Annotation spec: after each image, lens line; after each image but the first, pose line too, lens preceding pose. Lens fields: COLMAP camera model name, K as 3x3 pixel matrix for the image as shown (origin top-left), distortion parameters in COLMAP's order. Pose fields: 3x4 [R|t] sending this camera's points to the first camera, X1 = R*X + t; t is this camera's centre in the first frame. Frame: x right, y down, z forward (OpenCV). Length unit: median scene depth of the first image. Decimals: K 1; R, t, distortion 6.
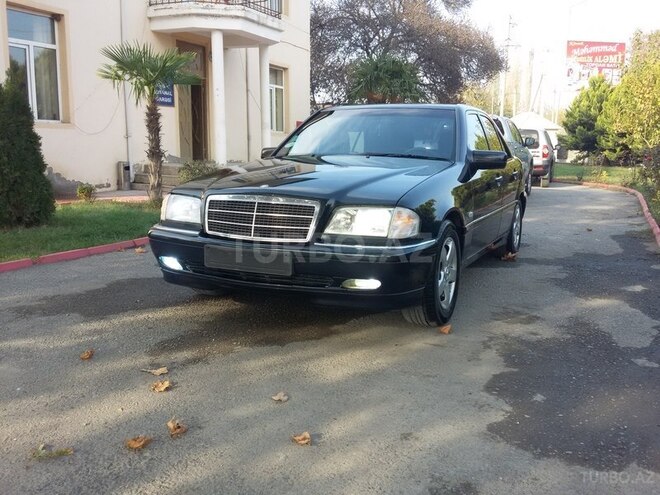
lens RADIAL K [[609.7, 0, 330.0], [0, 609.7, 247.5], [0, 0, 1]] dist [0.097791, -0.191617]
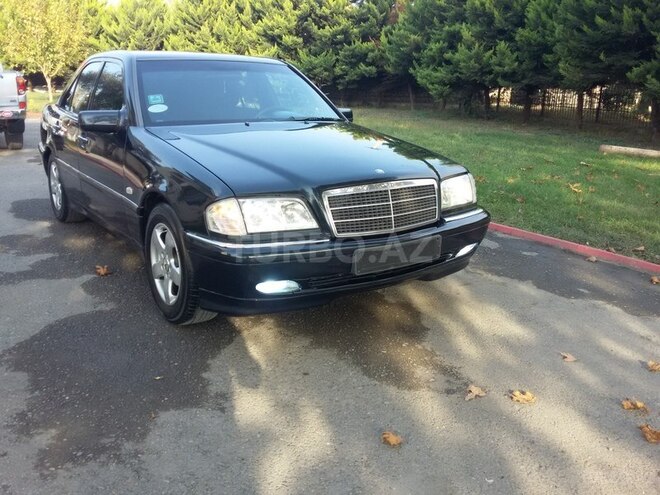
lens RADIAL K [[602.3, 0, 326.4], [0, 602.3, 247.8], [0, 0, 1]] dist [0.100142, -0.185636]
pose [[0.520188, -0.241139, 0.819303, -0.131034], [0.132526, 0.970483, 0.201492, -0.026154], [-0.843707, 0.003765, 0.536791, 0.086975]]
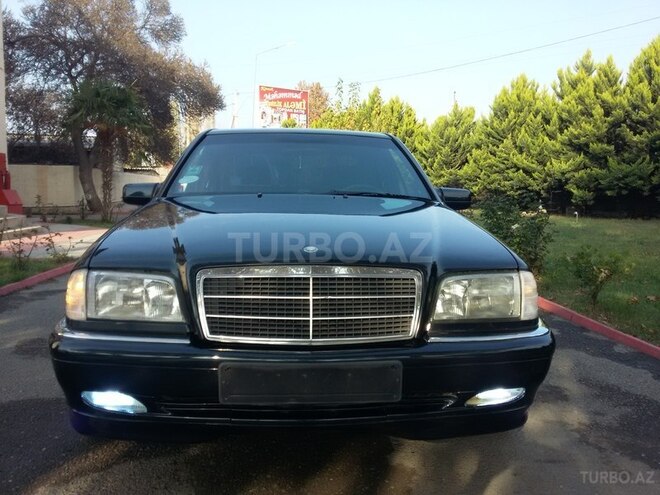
lens RADIAL K [[609.7, 0, 330.0], [0, 609.7, 247.5], [0, 0, 1]] dist [0.097791, -0.191617]
pose [[0.874385, -0.051423, 0.482500, -0.054769], [0.080467, 0.995967, -0.039676, -0.011231], [-0.478514, 0.073517, 0.874997, 0.069955]]
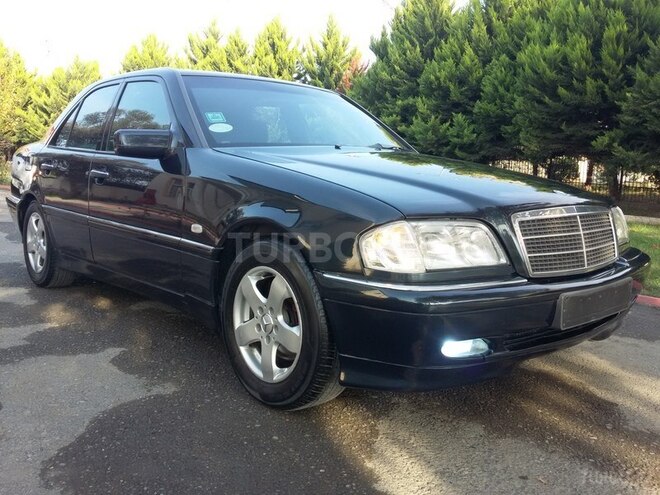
lens RADIAL K [[609.7, 0, 330.0], [0, 609.7, 247.5], [0, 0, 1]] dist [0.097791, -0.191617]
pose [[0.409260, -0.137578, 0.901986, -0.121962], [0.130511, 0.987228, 0.091362, -0.019712], [-0.903035, 0.080328, 0.421989, 0.138708]]
